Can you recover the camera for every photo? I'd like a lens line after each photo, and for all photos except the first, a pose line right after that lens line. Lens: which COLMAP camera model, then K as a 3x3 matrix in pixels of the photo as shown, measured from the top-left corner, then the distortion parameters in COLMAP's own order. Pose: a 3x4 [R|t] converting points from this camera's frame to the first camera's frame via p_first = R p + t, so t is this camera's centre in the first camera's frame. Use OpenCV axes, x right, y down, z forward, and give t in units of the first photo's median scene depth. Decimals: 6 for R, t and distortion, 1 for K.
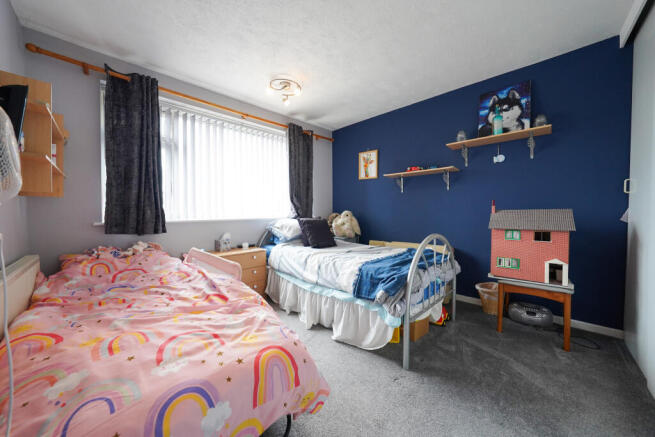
lens RADIAL K [[226.6, 0, 323.5], [0, 226.6, 215.7], [0, 0, 1]] dist [-0.008993, 0.000379]
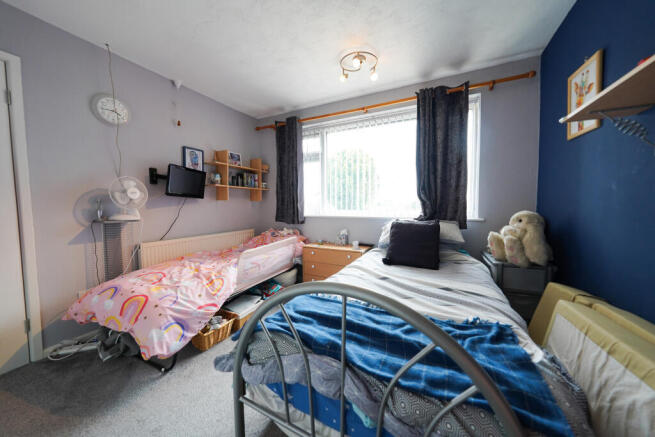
lens RADIAL K [[226.6, 0, 324.7], [0, 226.6, 217.1], [0, 0, 1]] dist [-0.008993, 0.000379]
pose [[0.331130, 0.051878, -0.942158, 0.512363], [-0.020294, 0.998648, 0.047856, -0.027863], [0.943367, 0.003274, 0.331736, 0.508748]]
